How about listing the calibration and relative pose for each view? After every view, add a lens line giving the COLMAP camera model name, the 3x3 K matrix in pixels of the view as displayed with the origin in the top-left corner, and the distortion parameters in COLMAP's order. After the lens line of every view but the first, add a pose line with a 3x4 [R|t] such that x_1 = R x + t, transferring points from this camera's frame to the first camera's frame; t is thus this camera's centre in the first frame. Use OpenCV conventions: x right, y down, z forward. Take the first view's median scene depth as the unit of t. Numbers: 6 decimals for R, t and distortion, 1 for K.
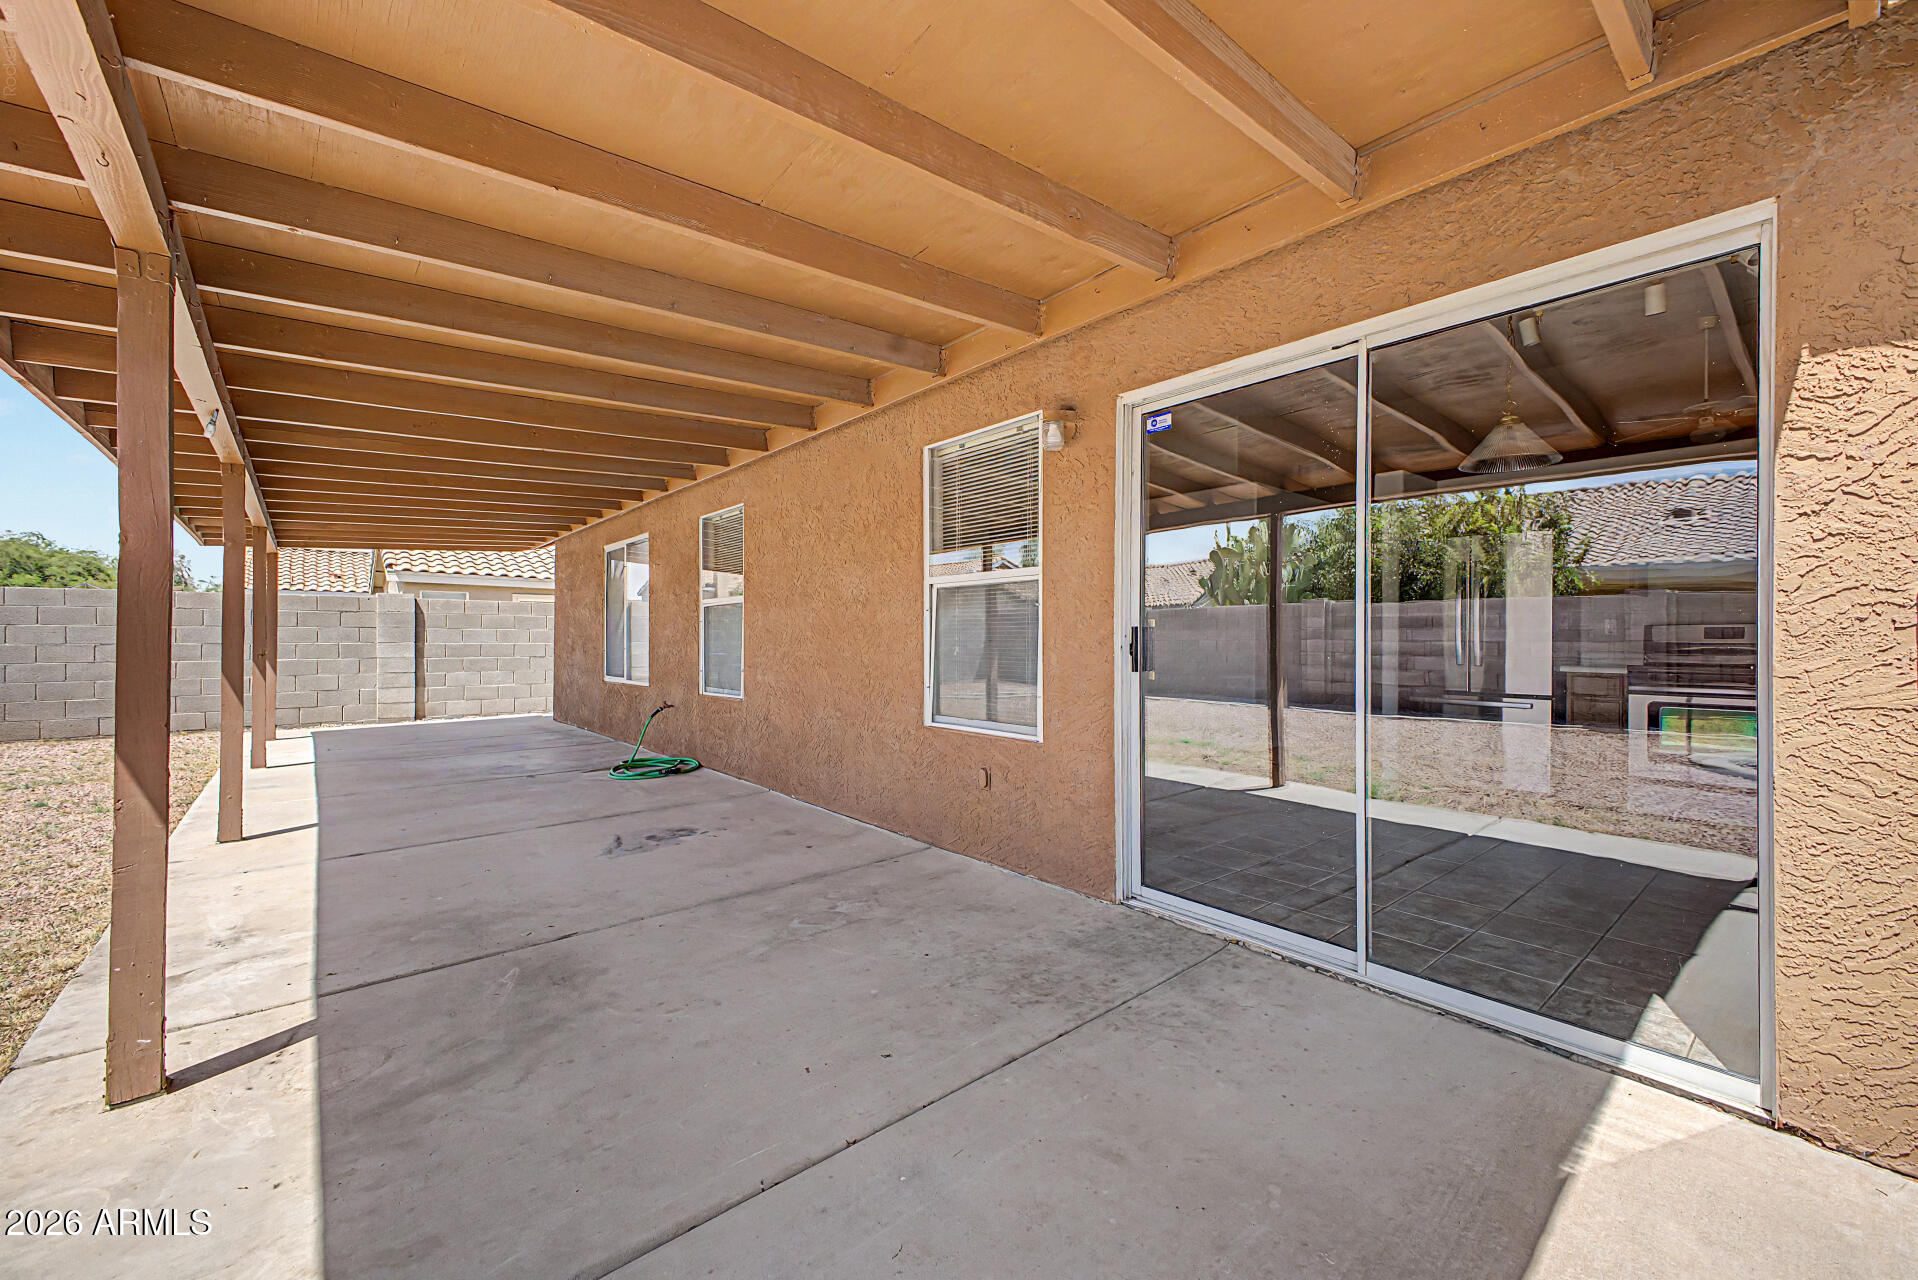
lens RADIAL K [[757.5, 0, 956.8], [0, 757.5, 637.1], [0, 0, 1]] dist [0.020984, -0.002533]
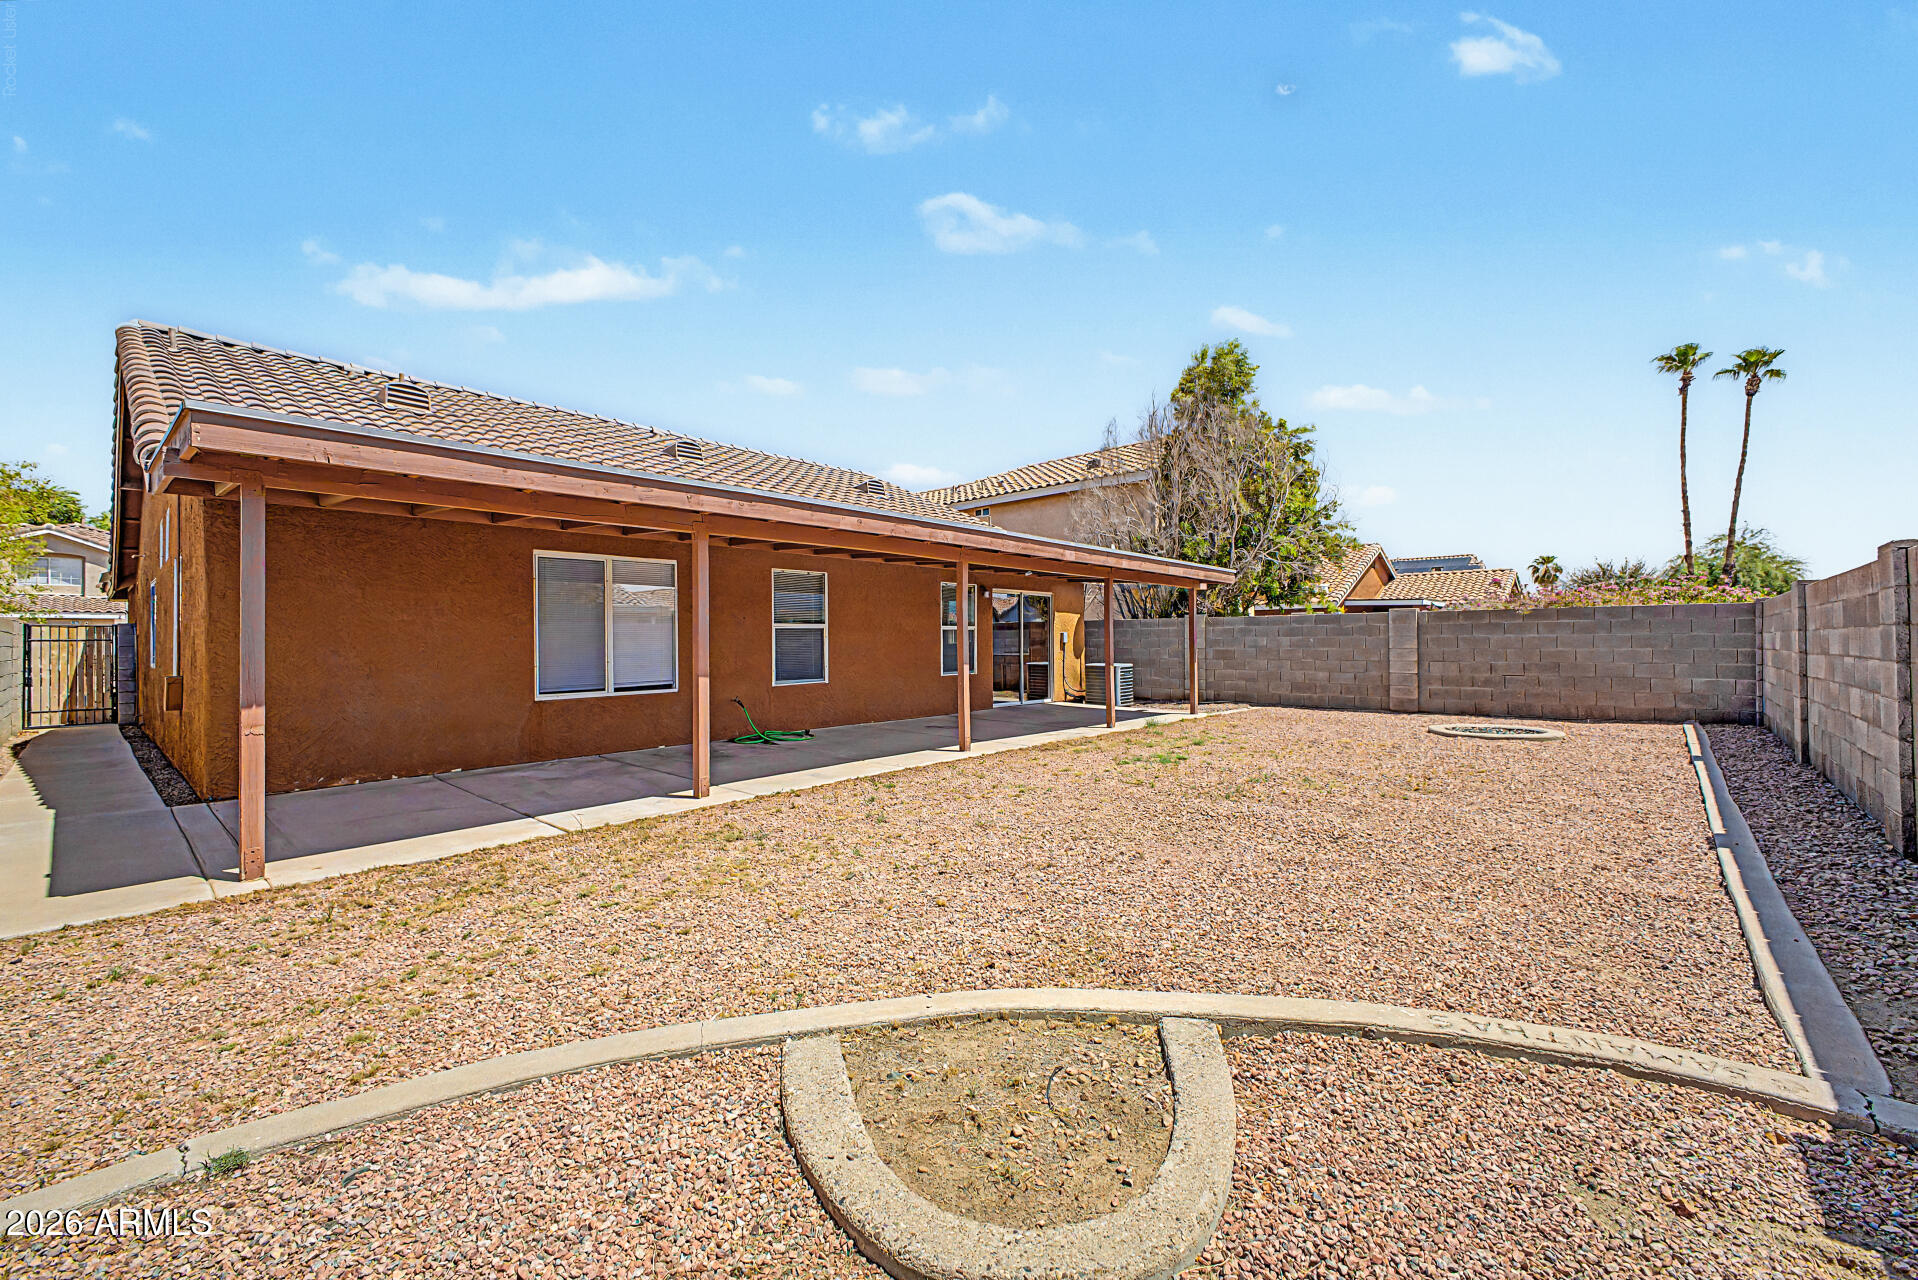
lens RADIAL K [[757.5, 0, 967.1], [0, 757.5, 633.2], [0, 0, 1]] dist [0.020984, -0.002533]
pose [[-0.145140, 0.007120, 0.989386, -1.685010], [0.002104, 0.999974, -0.006888, -0.017400], [-0.989409, 0.001082, -0.145151, 0.749213]]
